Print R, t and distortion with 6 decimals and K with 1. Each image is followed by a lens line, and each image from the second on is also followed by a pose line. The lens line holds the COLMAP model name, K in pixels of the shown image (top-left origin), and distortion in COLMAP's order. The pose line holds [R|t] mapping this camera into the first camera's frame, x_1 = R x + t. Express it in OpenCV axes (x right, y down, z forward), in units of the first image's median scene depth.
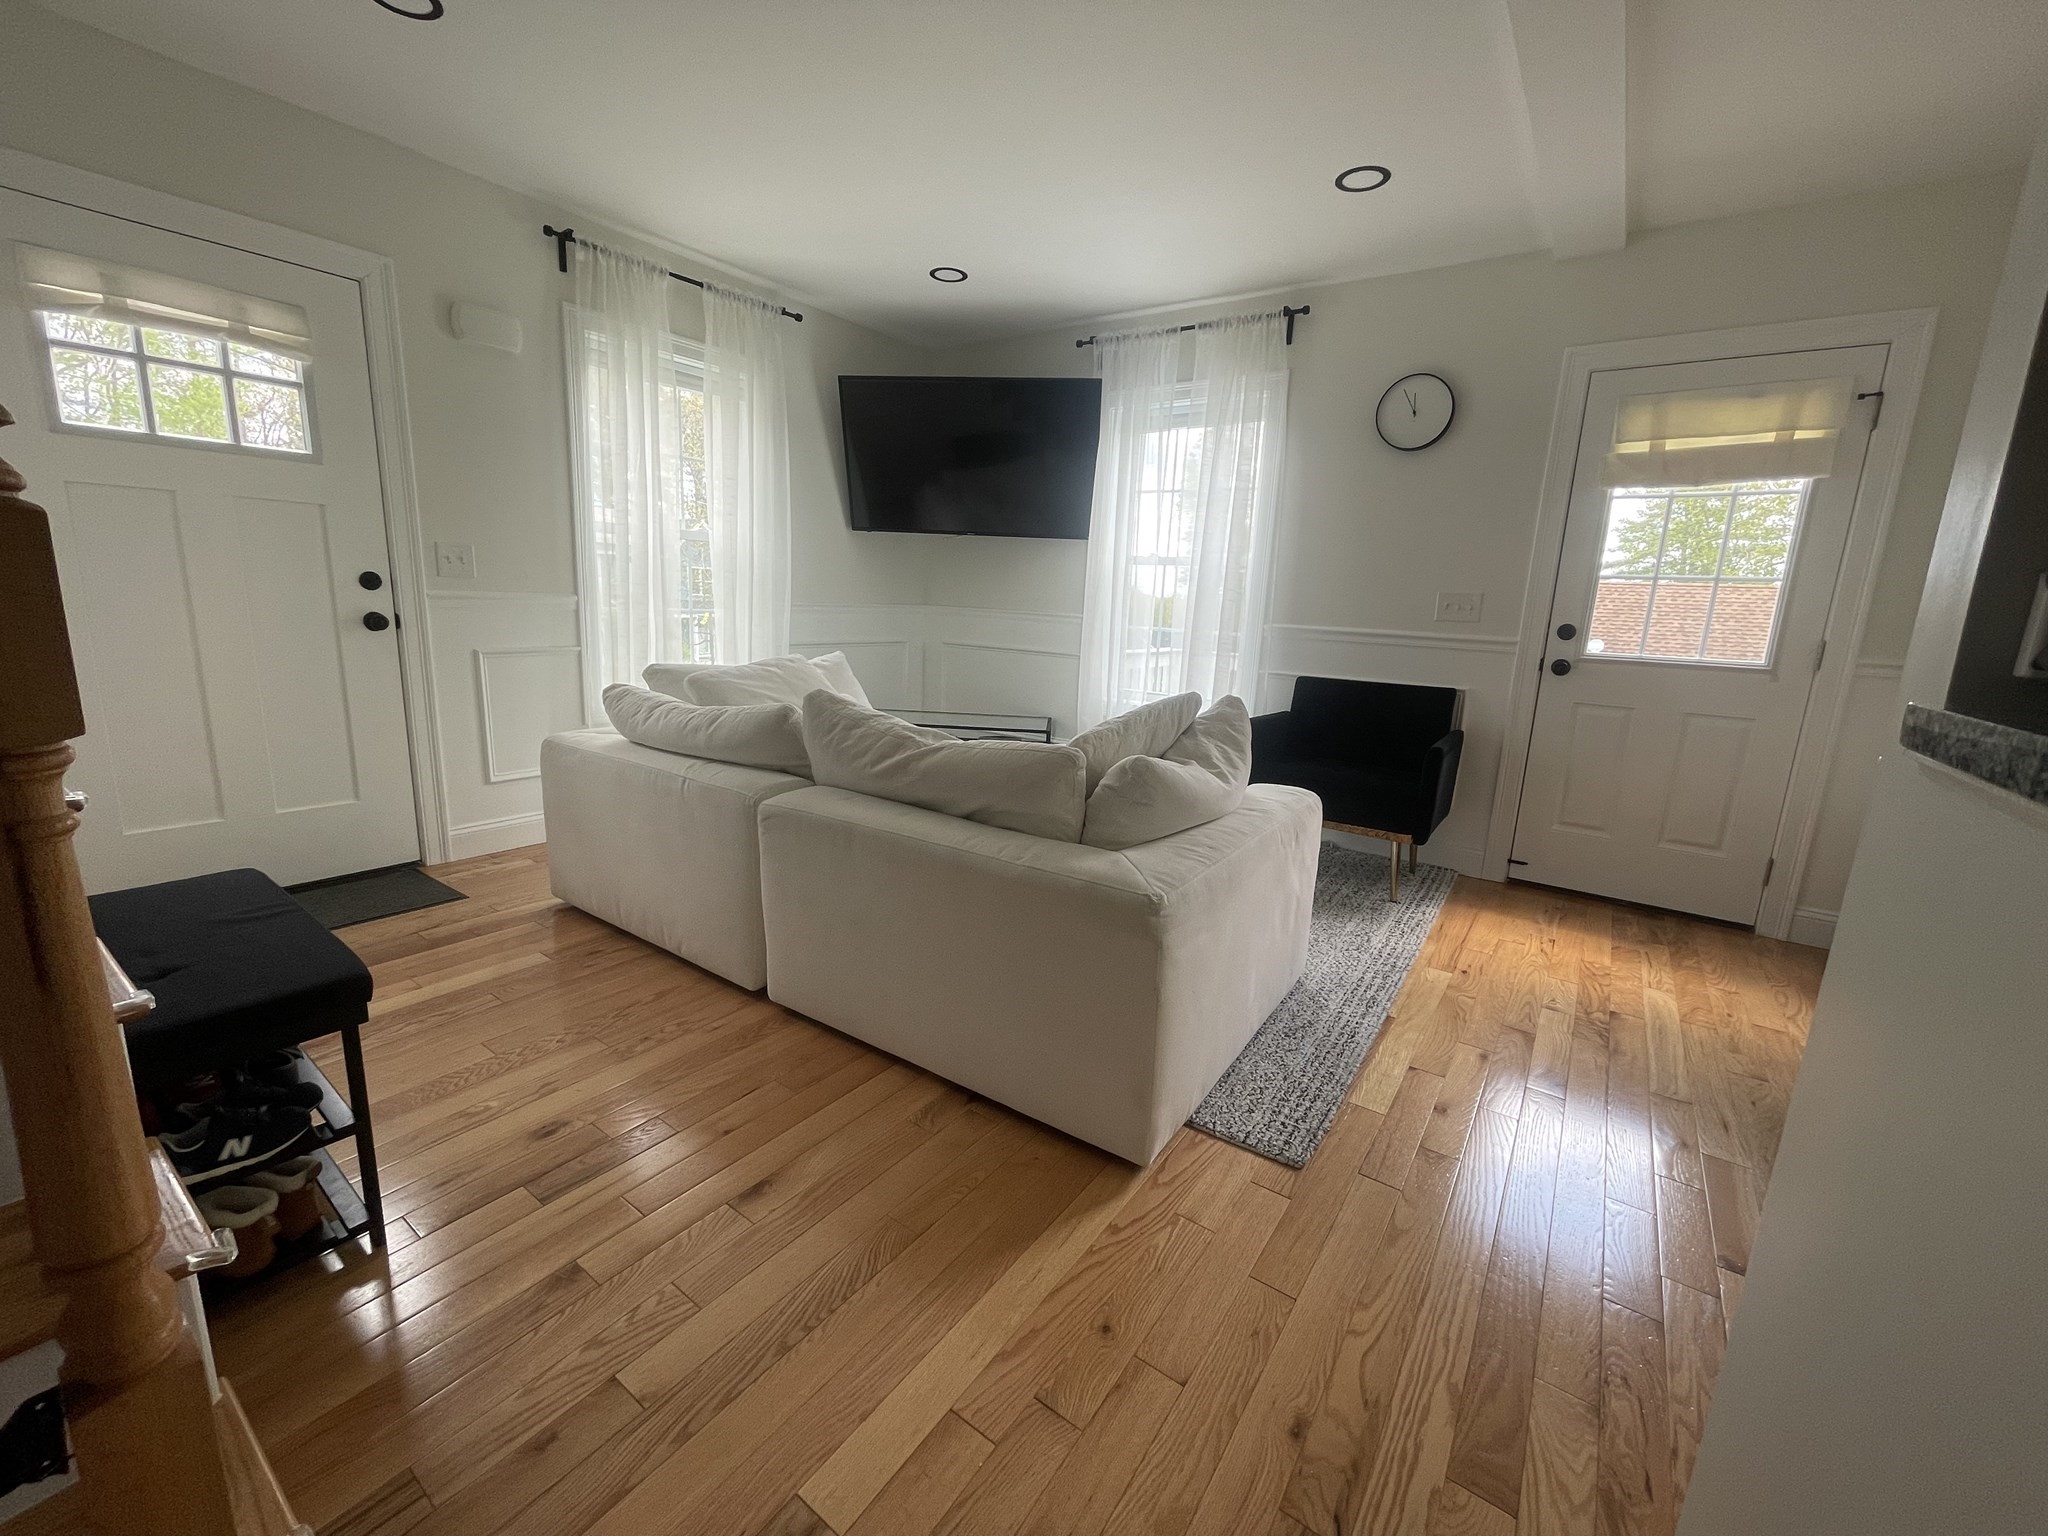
lens RADIAL K [[824.2, 0, 1016.3], [0, 824.2, 769.0], [0, 0, 1]] dist [-0.001665, -0.002625]
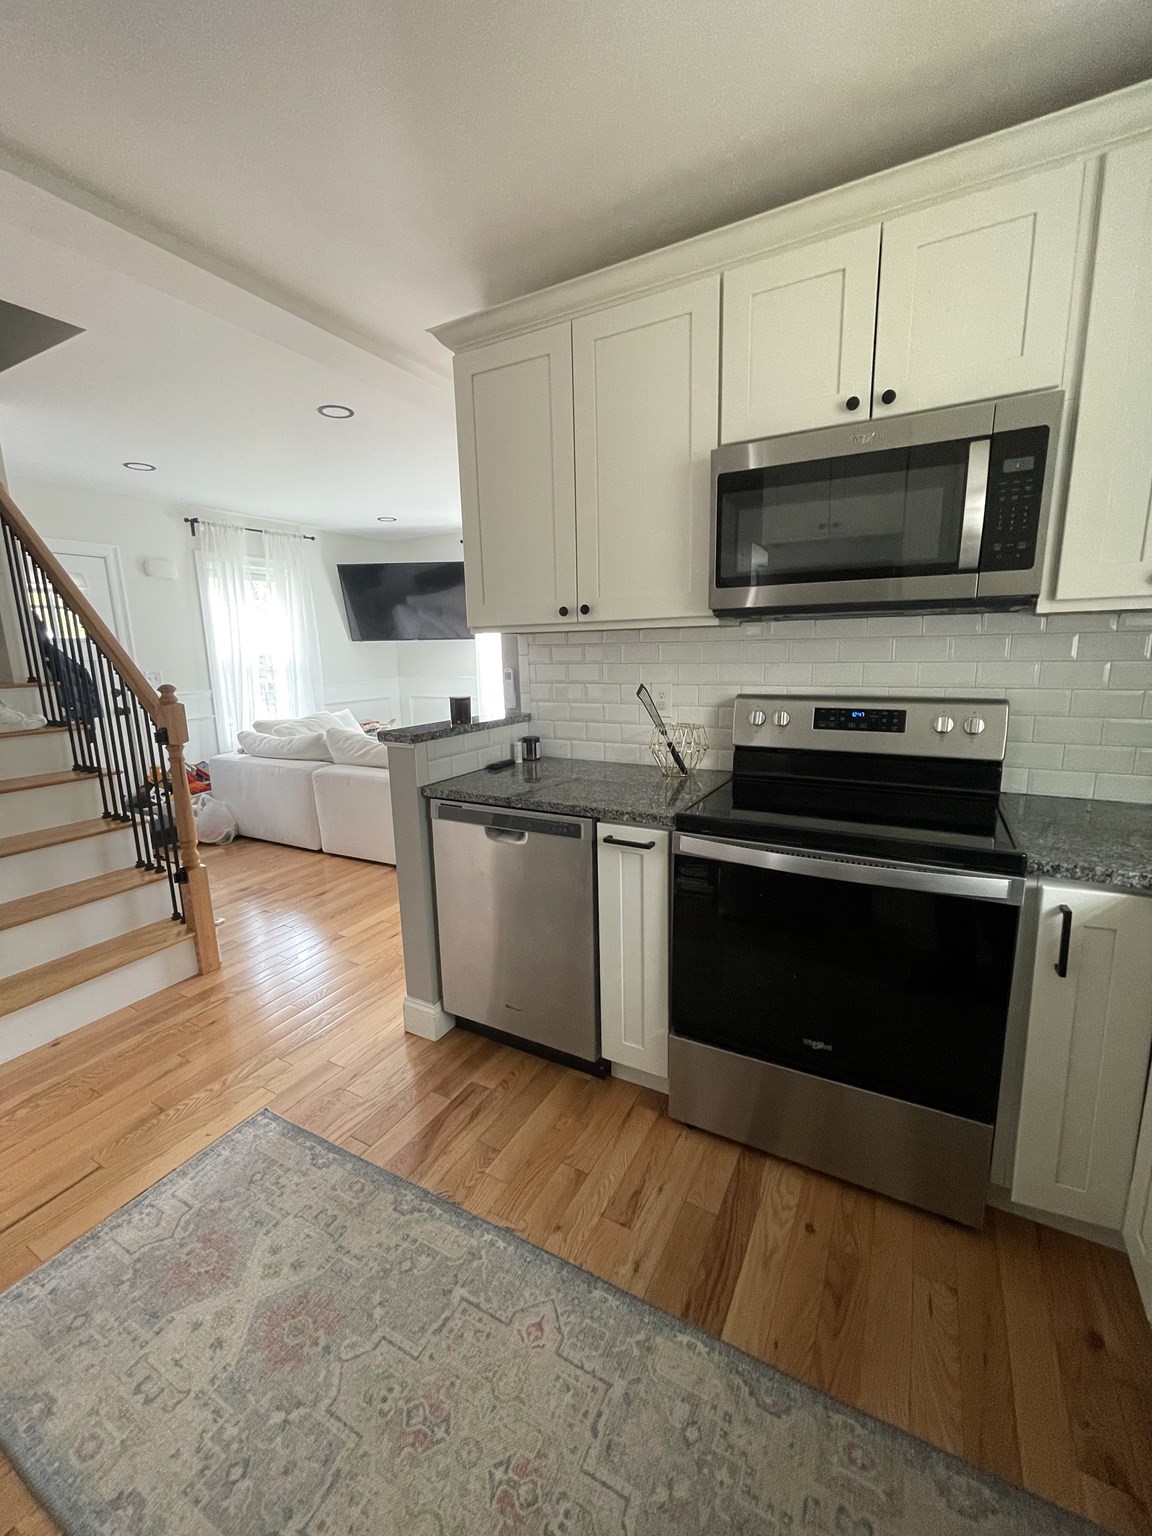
lens RADIAL K [[618.1, 0, 581.8], [0, 618.1, 770.2], [0, 0, 1]] dist [-0.001665, -0.002625]
pose [[0.990341, -0.085174, 0.109408, 0.223852], [0.085562, 0.996332, 0.001149, 0.075806], [-0.109104, 0.008224, 0.993996, -0.729552]]
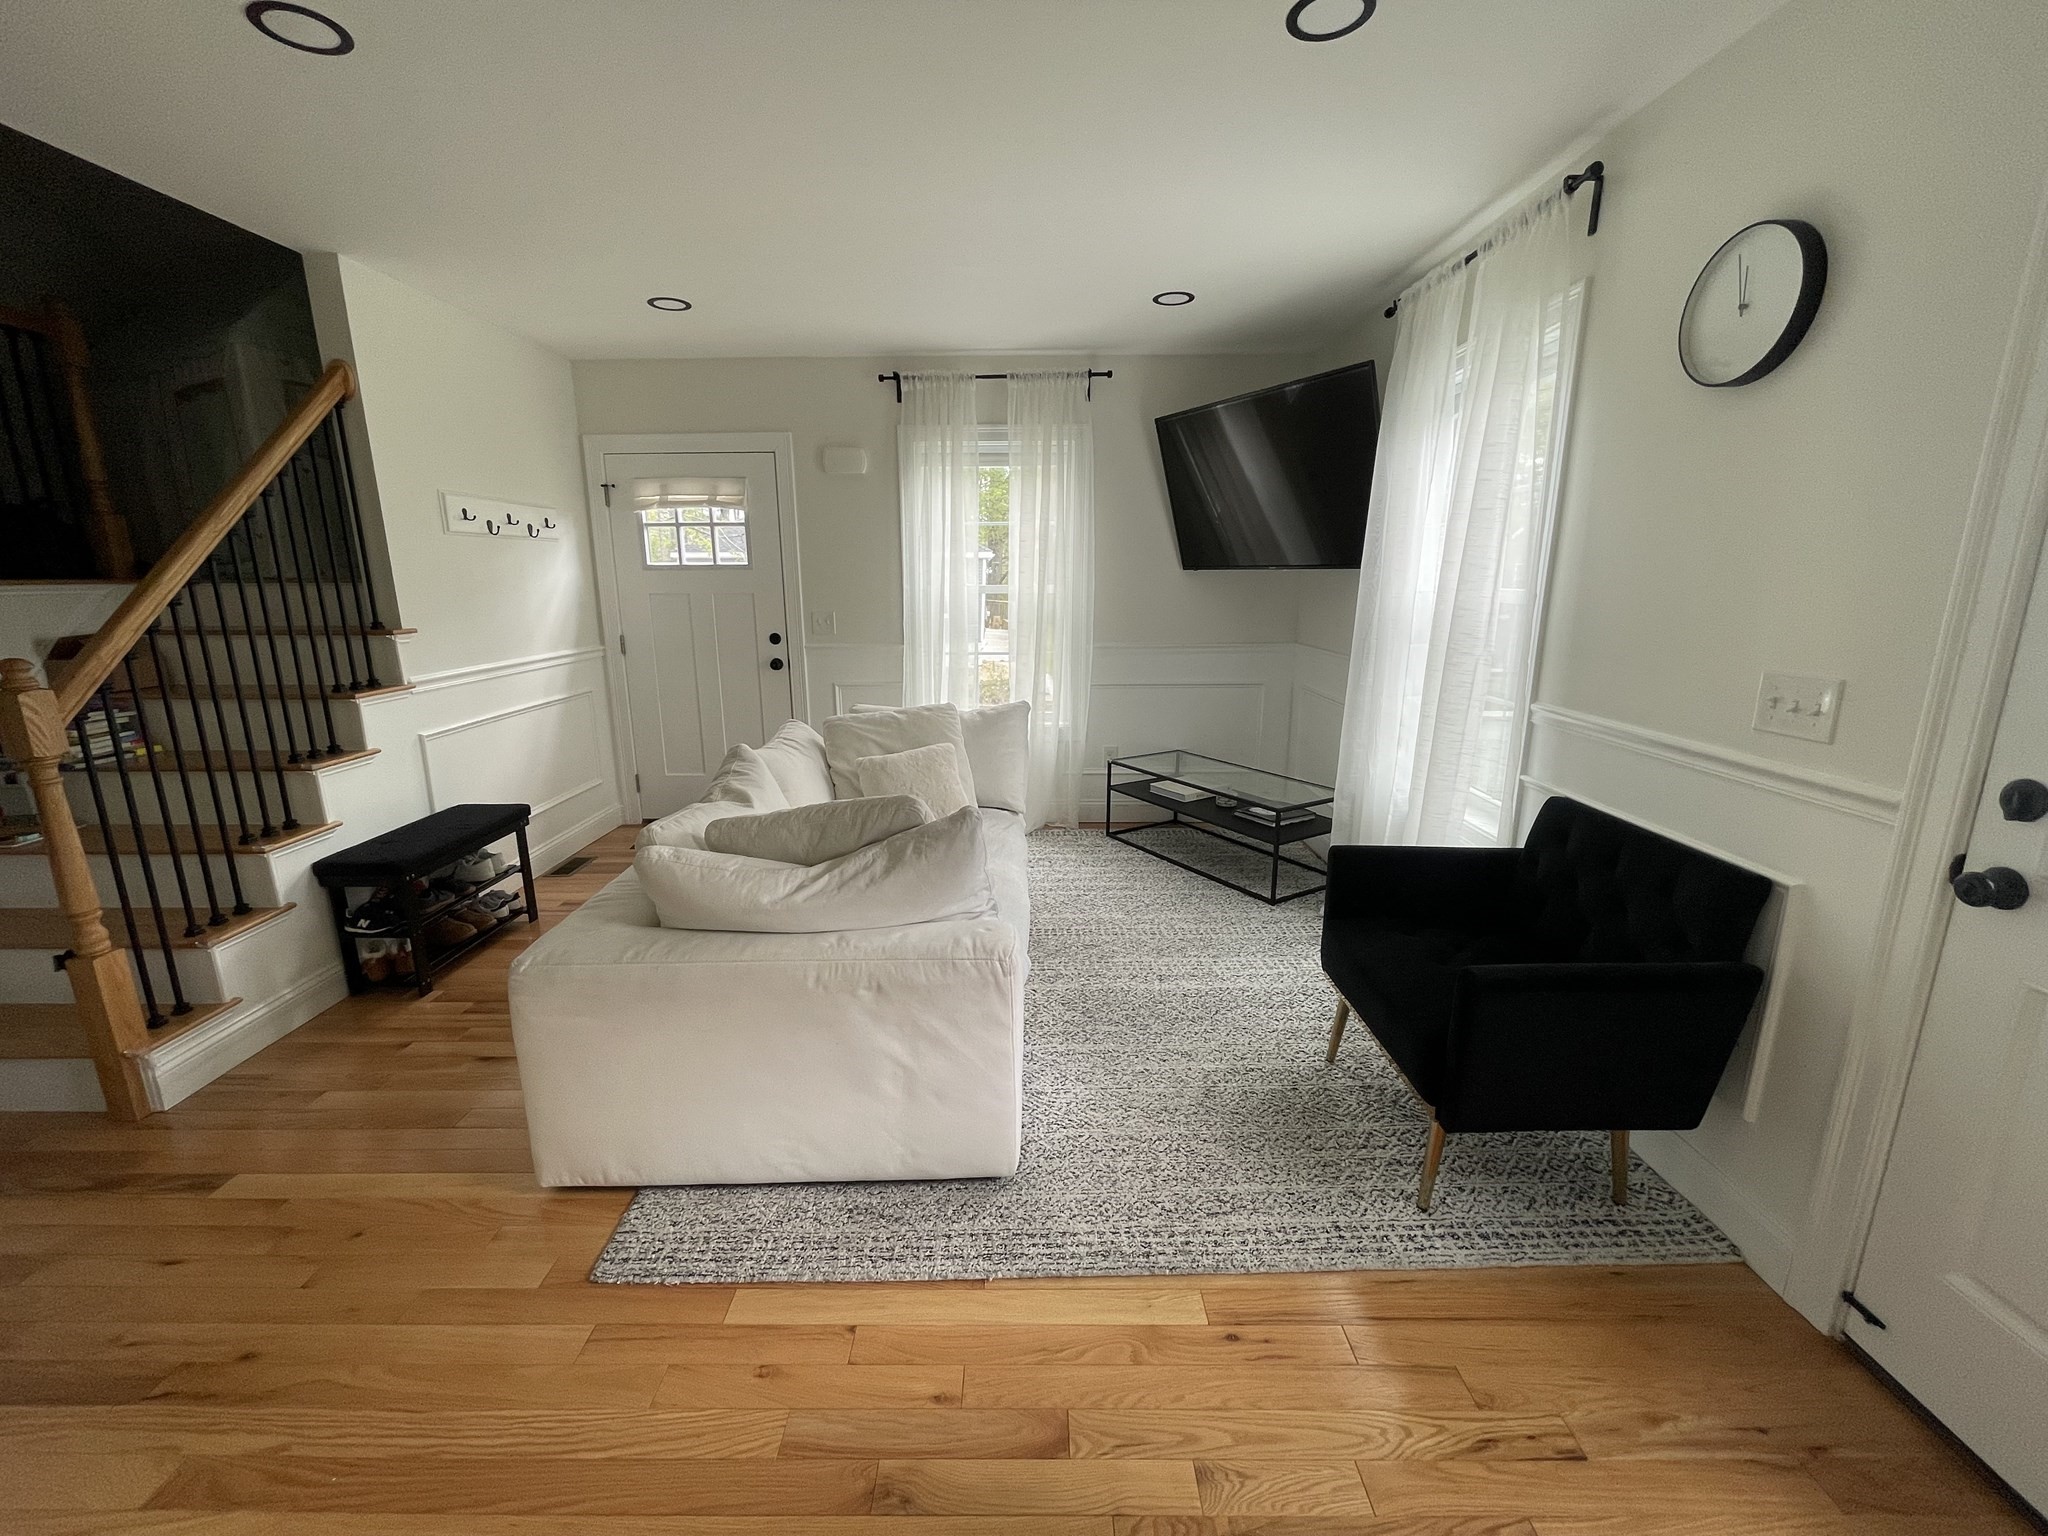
lens RADIAL K [[824.2, 0, 1019.5], [0, 824.2, 766.6], [0, 0, 1]] dist [-0.001665, -0.002625]
pose [[0.579720, 0.139657, -0.802758, 0.789519], [-0.137096, 0.987875, 0.072857, -0.164745], [0.803199, 0.067819, 0.591837, 0.452200]]
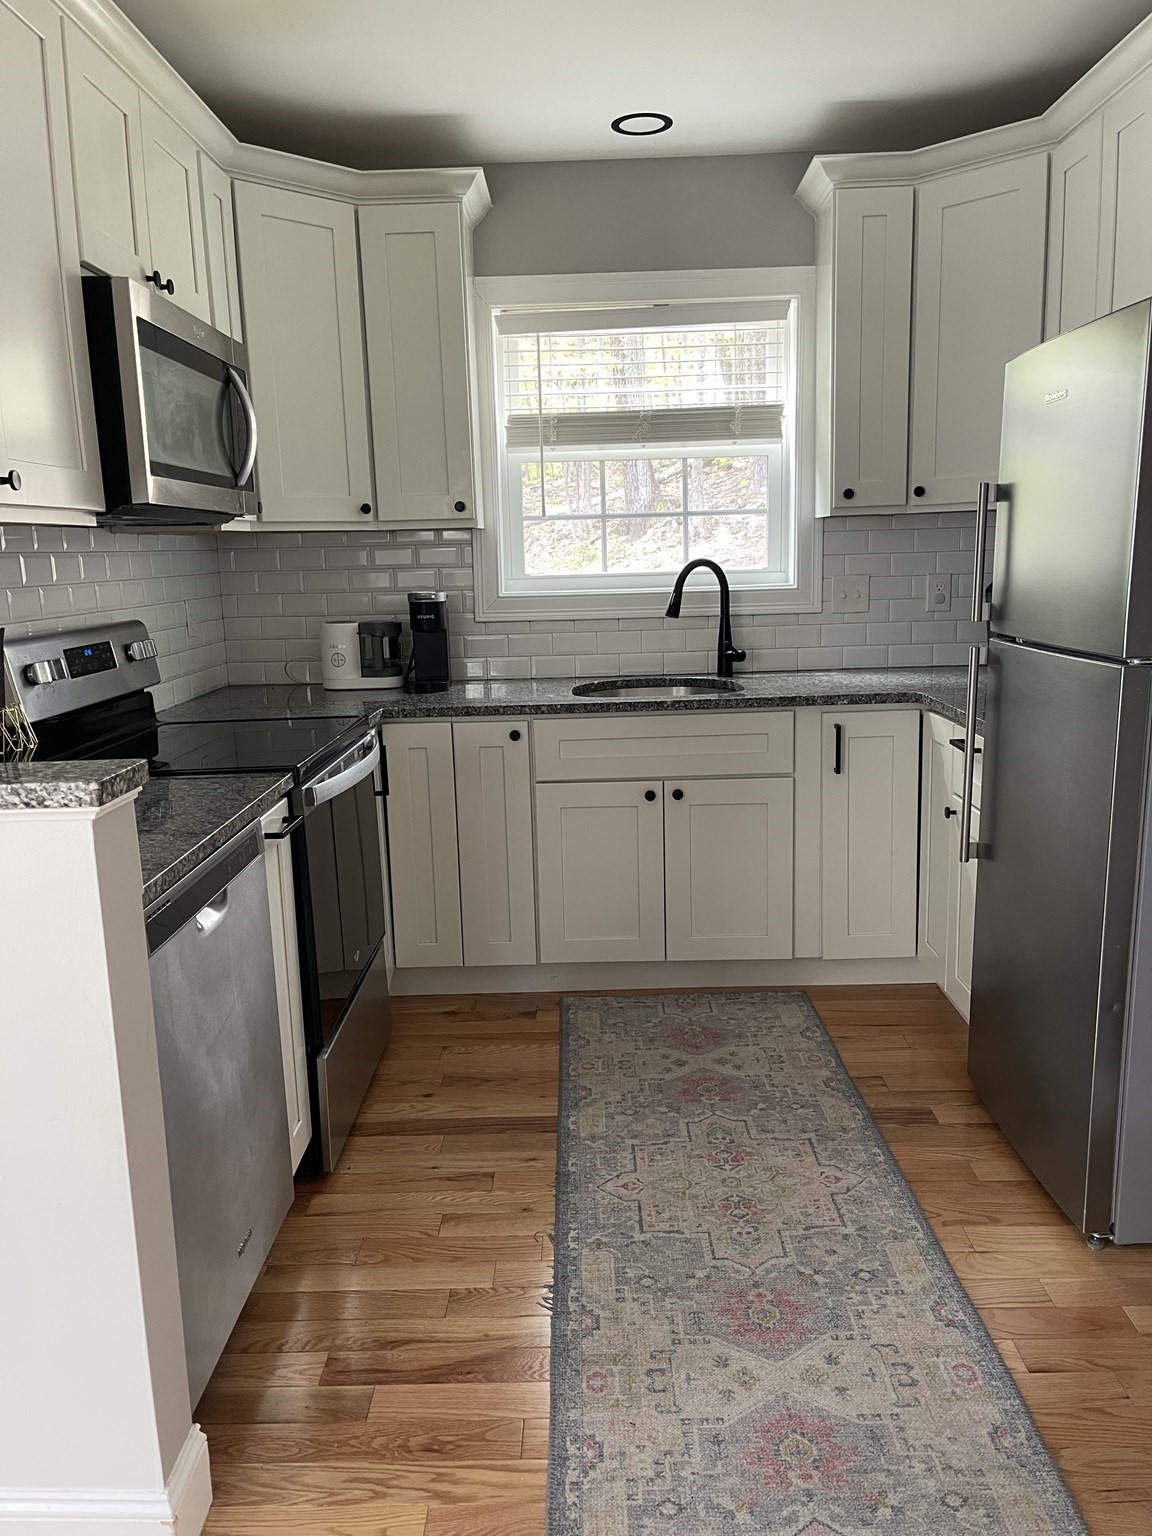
lens RADIAL K [[1158.9, 0, 569.6], [0, 1158.9, 770.9], [0, 0, 1]] dist [0.040123, -0.061089]
pose [[-0.569599, -0.181320, 0.801673, -0.426285], [0.174184, 0.926580, 0.333331, -0.123389], [-0.803254, 0.329504, -0.496196, 0.093844]]
